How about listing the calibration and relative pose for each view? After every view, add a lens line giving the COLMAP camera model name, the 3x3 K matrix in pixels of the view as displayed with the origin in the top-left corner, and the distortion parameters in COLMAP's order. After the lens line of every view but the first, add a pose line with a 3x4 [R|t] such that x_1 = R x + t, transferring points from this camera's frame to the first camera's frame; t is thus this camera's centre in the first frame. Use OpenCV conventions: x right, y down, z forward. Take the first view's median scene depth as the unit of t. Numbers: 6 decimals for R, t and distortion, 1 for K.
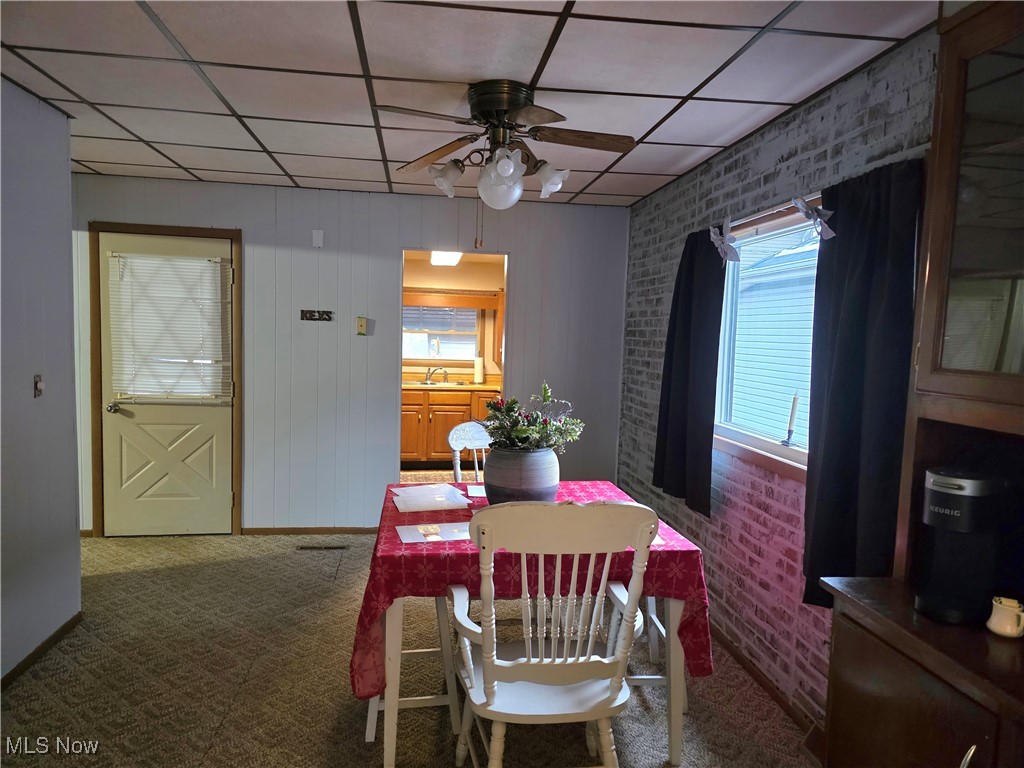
lens RADIAL K [[690.7, 0, 505.6], [0, 690.7, 388.0], [0, 0, 1]] dist [0.042528, -0.003228]
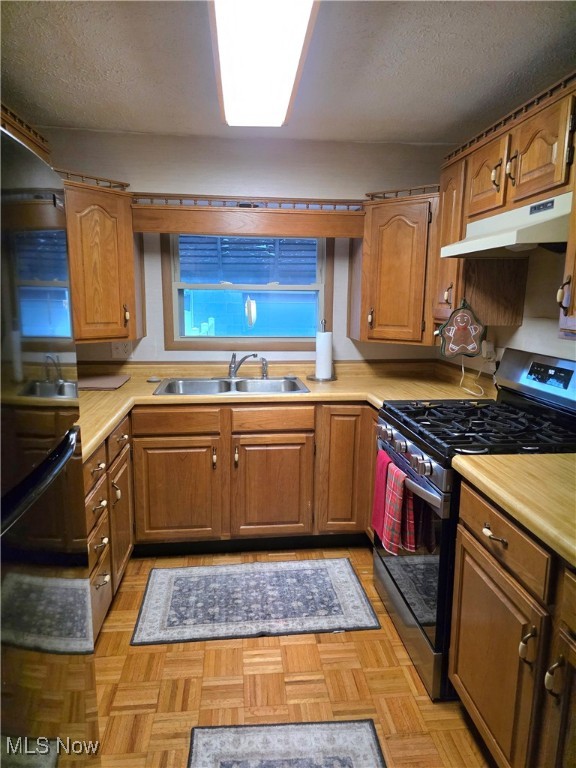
lens RADIAL K [[518.0, 0, 283.9], [0, 518.0, 389.4], [0, 0, 1]] dist [0.042528, -0.003228]
pose [[0.998991, -0.011718, -0.043354, -0.107234], [0.016367, 0.993964, 0.108479, -0.089339], [0.041821, -0.109080, 0.993153, 1.187833]]
